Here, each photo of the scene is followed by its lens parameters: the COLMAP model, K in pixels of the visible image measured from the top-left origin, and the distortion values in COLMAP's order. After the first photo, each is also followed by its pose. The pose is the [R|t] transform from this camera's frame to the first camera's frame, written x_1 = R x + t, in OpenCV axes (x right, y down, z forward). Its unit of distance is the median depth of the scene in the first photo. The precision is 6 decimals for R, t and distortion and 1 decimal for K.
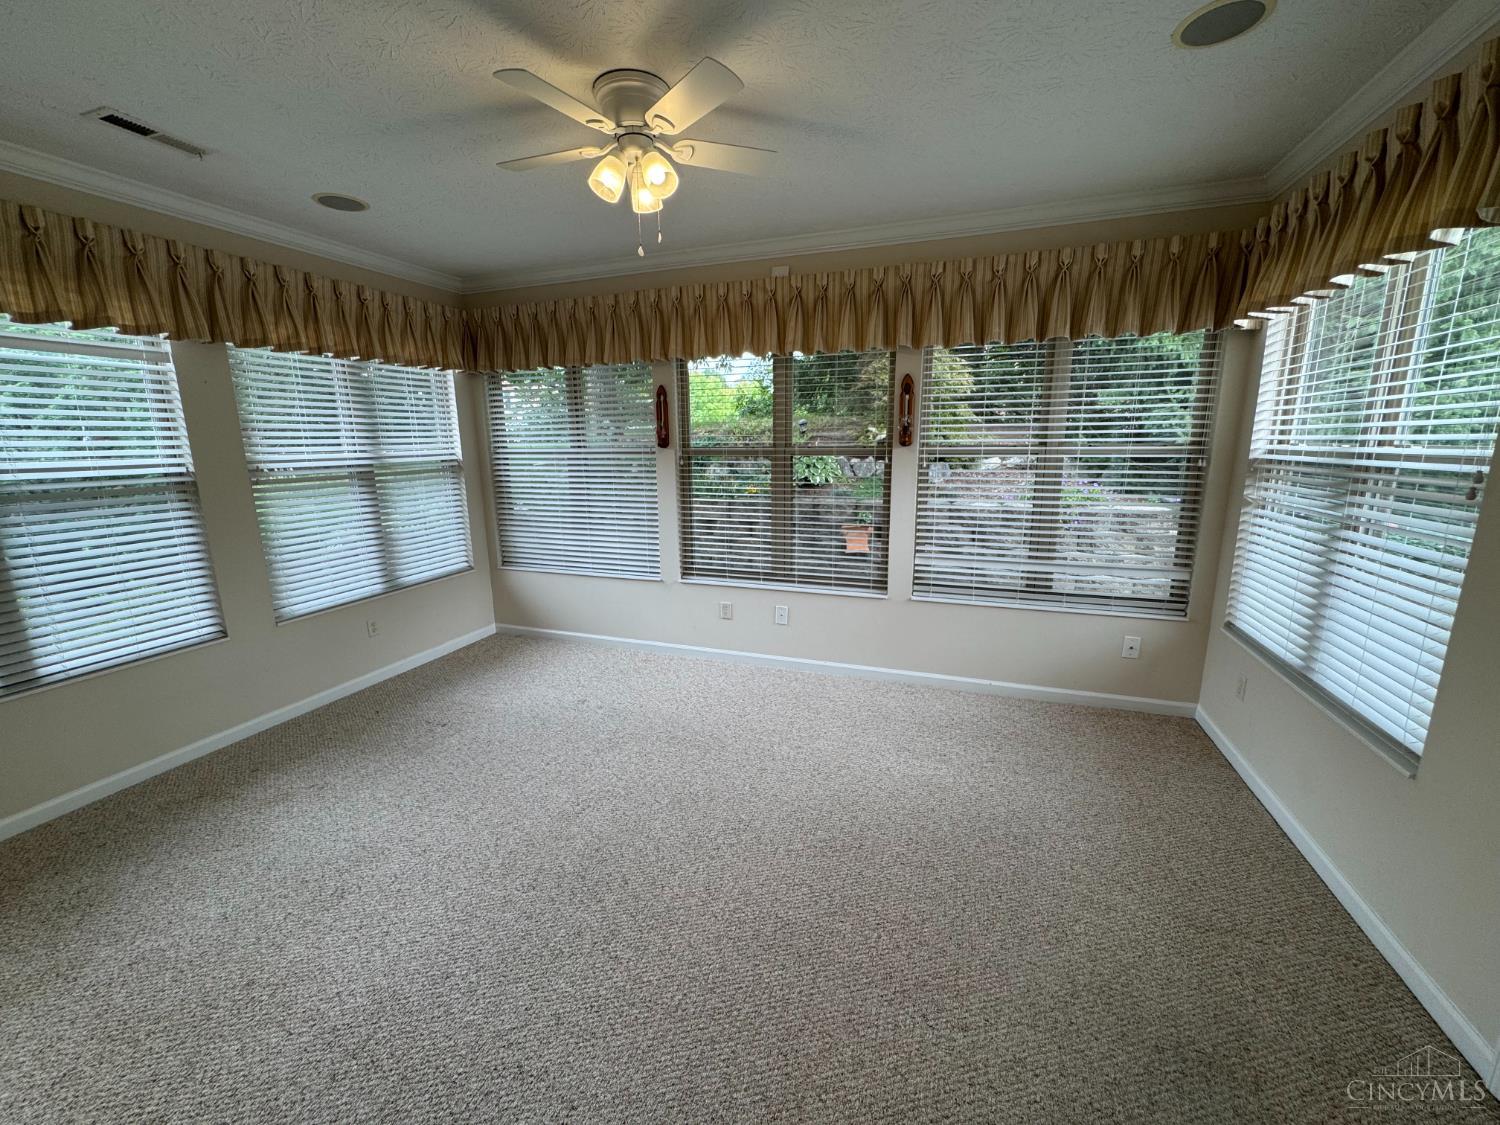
lens RADIAL K [[603.2, 0, 750.0], [0, 603.2, 562.5], [0, 0, 1]] dist [-0.000138, -0.000101]
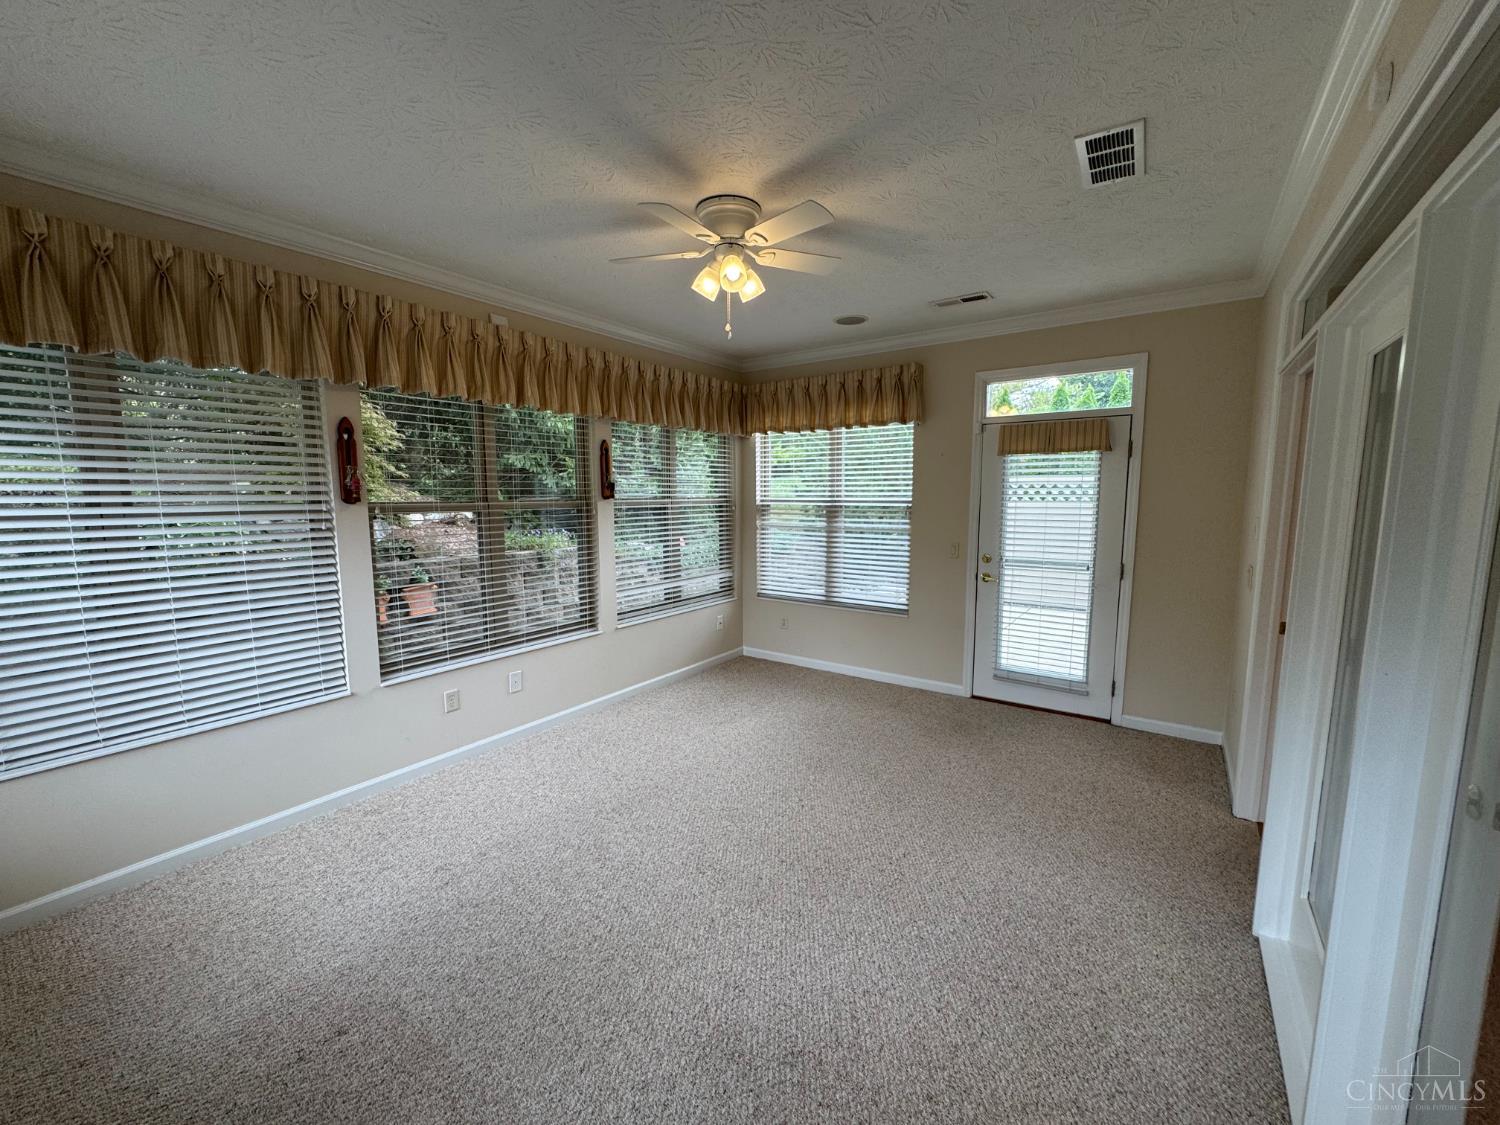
lens RADIAL K [[594.9, 0, 751.6], [0, 594.9, 568.0], [0, 0, 1]] dist [-0.003220, -0.000283]
pose [[0.266409, -0.109757, 0.957590, -0.826868], [0.196535, 0.978809, 0.057512, -0.074993], [-0.943610, 0.172878, 0.282335, 0.443997]]
